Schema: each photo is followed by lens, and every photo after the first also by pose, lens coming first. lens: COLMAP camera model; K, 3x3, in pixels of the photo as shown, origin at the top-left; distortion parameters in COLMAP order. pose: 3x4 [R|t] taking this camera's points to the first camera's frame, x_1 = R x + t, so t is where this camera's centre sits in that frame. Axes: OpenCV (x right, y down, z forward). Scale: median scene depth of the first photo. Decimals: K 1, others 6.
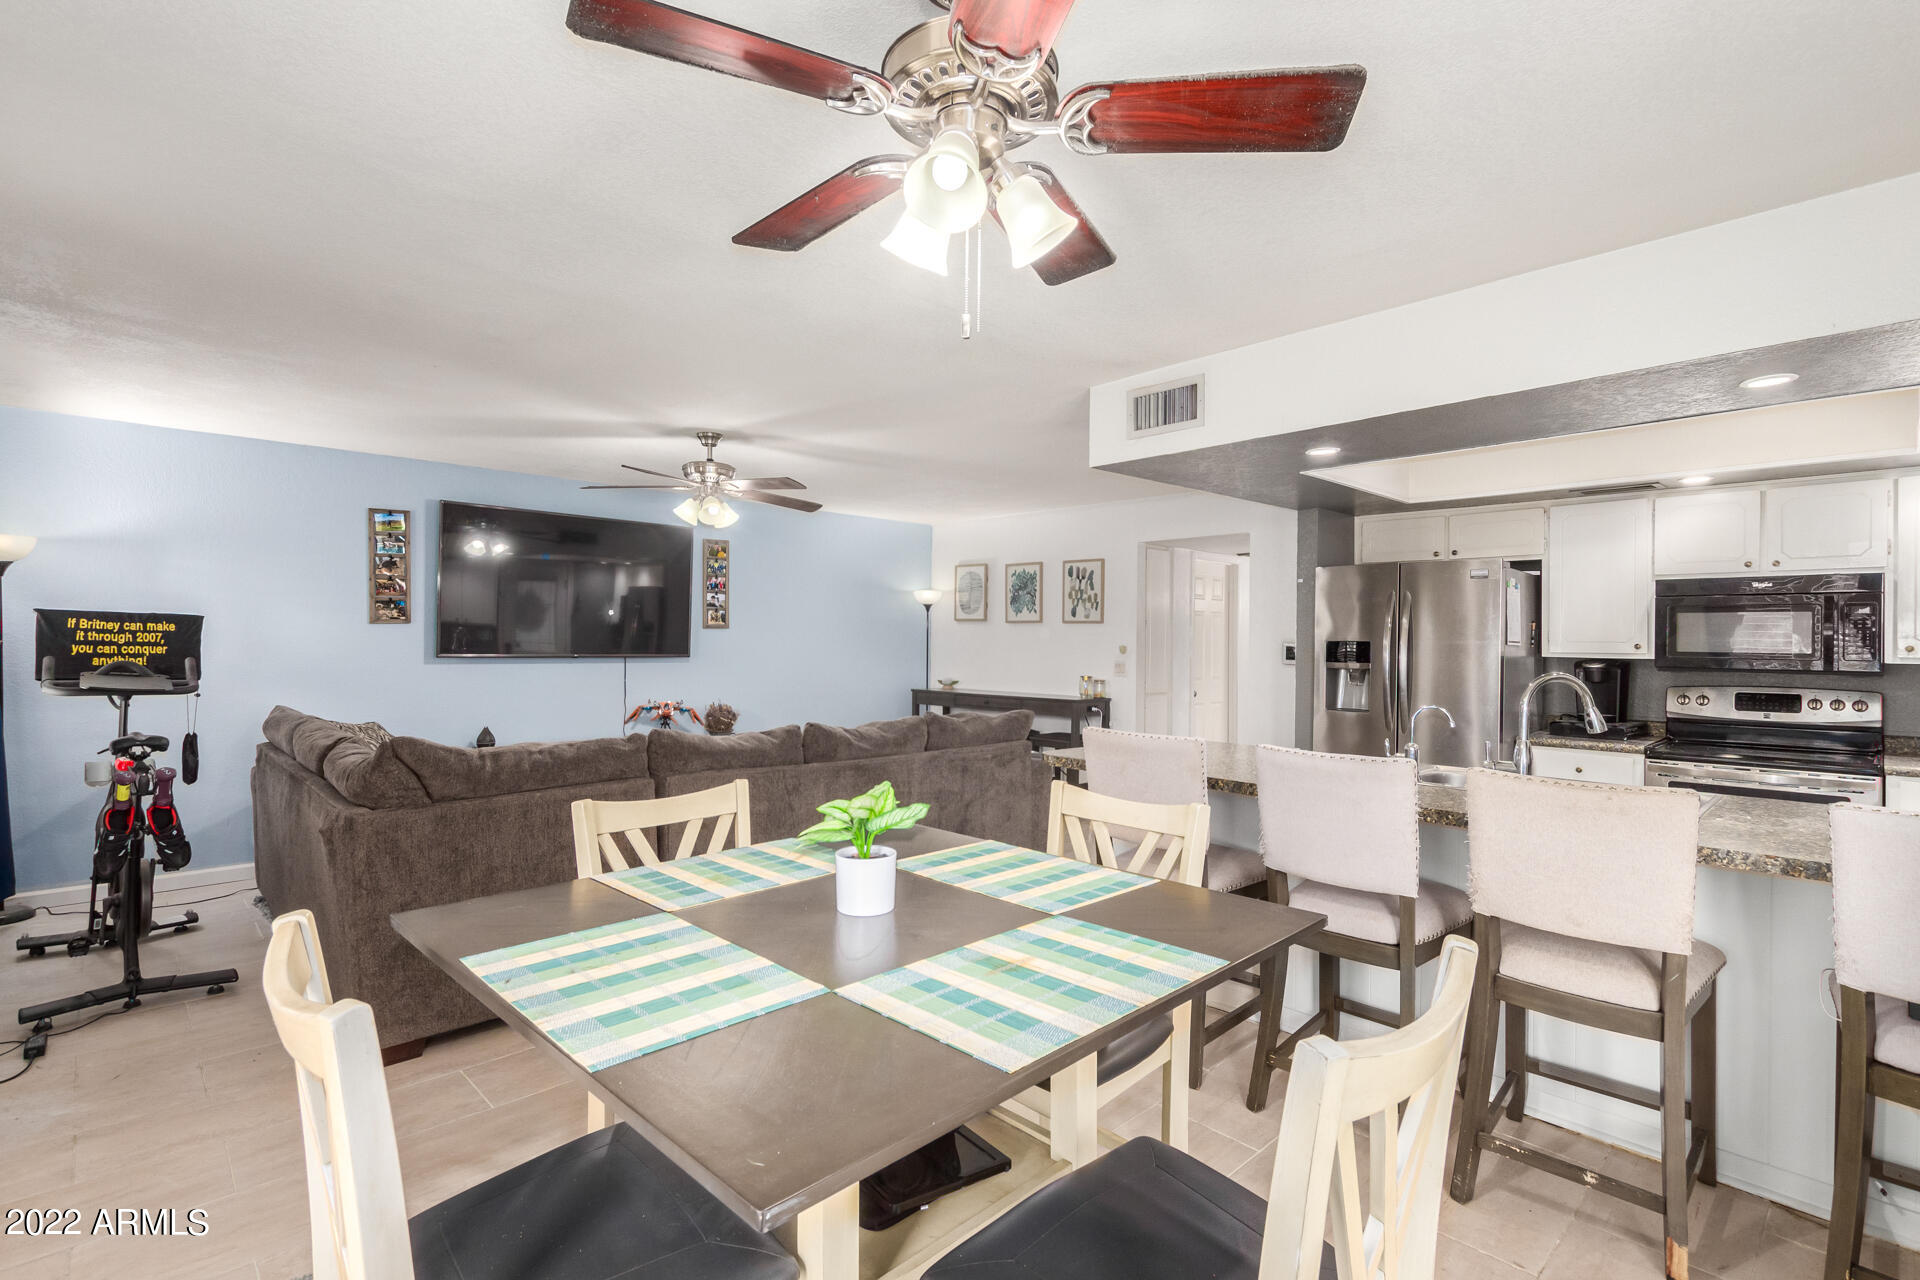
lens RADIAL K [[890.2, 0, 970.8], [0, 890.2, 631.7], [0, 0, 1]] dist [0.012713, -0.006156]
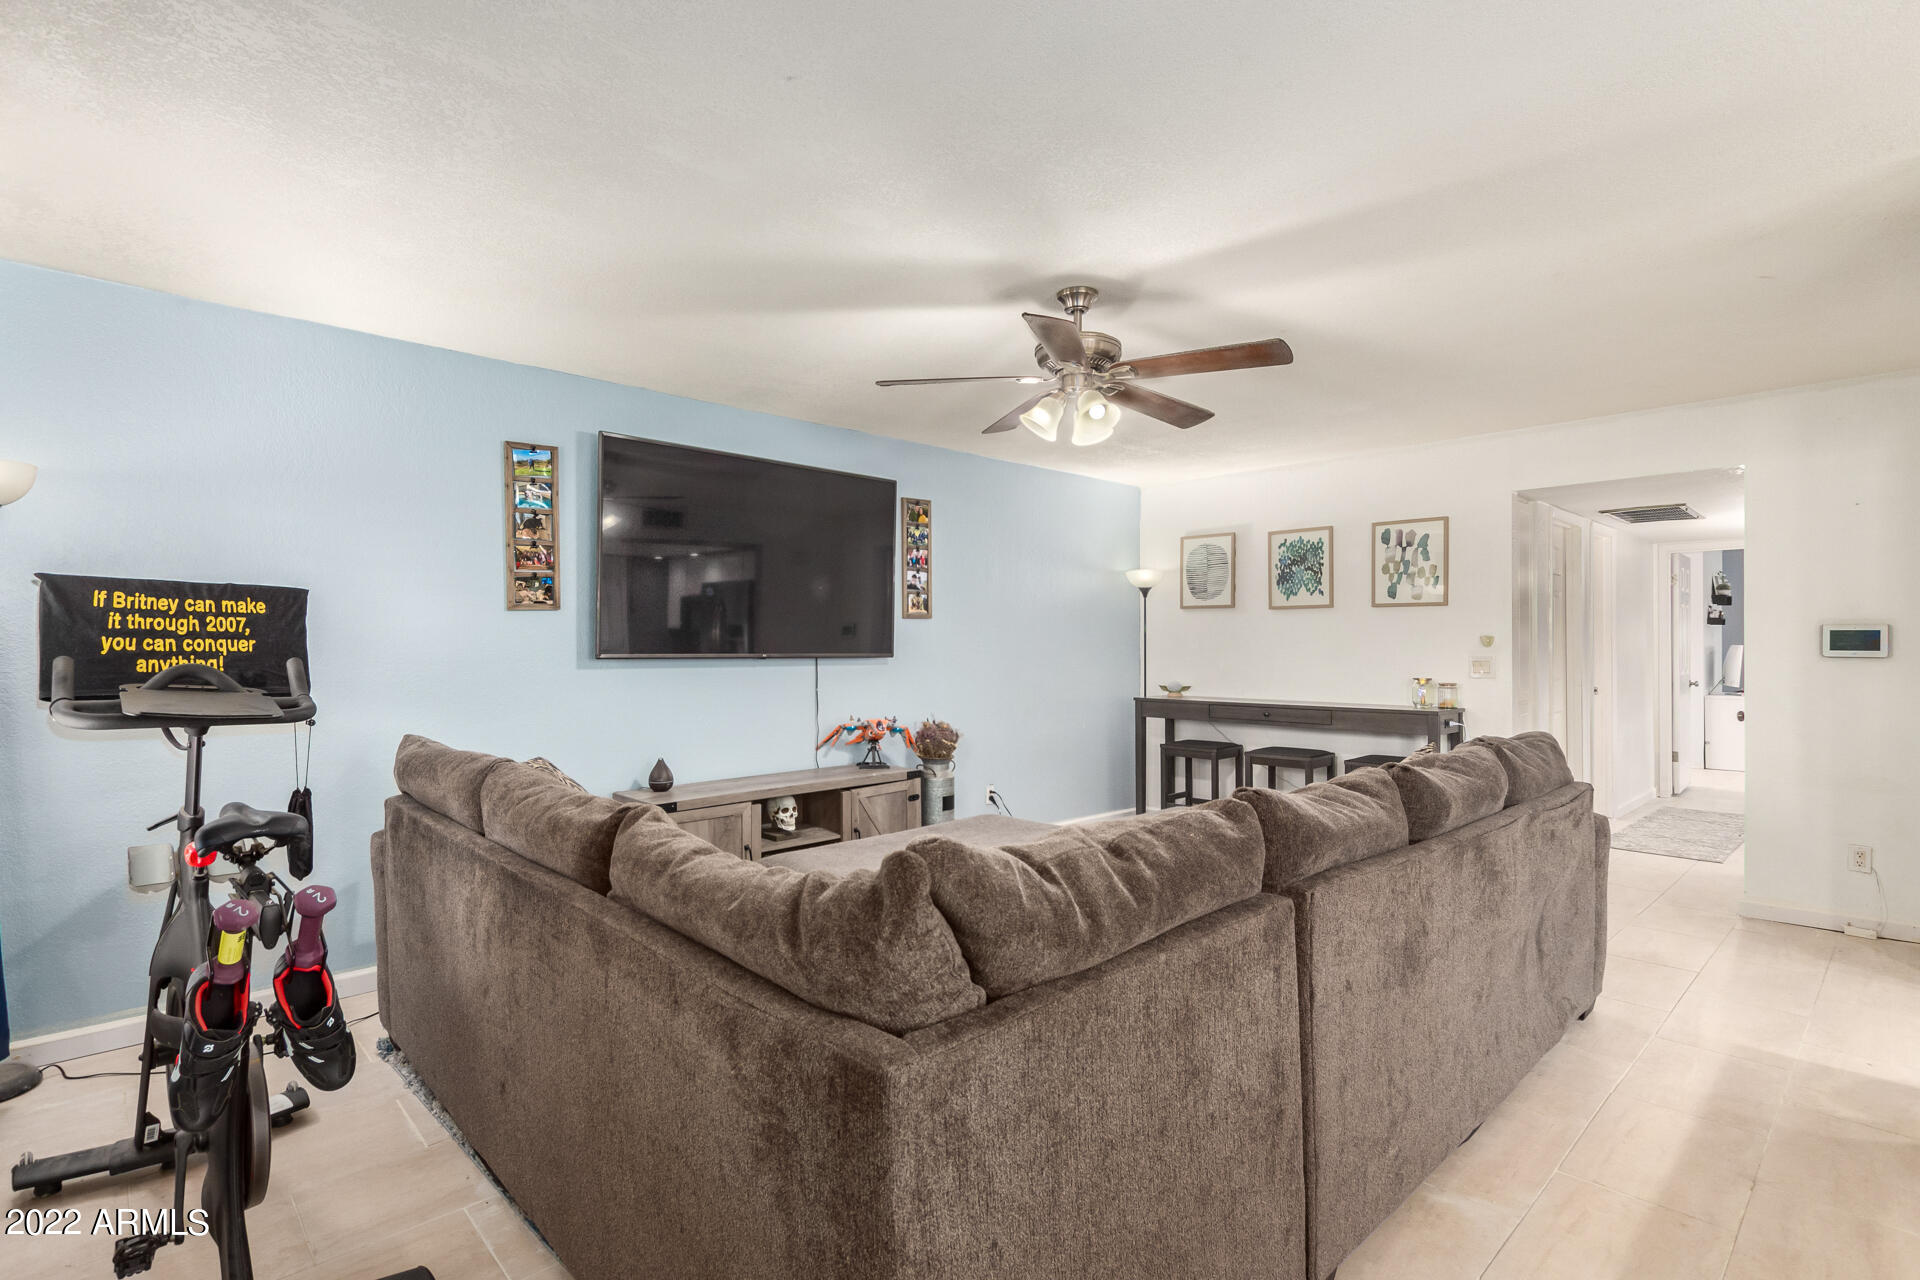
lens RADIAL K [[890.2, 0, 903.8], [0, 890.2, 637.0], [0, 0, 1]] dist [0.012713, -0.006156]
pose [[0.999349, -0.011186, -0.034293, -0.415076], [0.011178, 0.999937, -0.000437, 0.018058], [0.034296, 0.000053, 0.999412, 0.393417]]
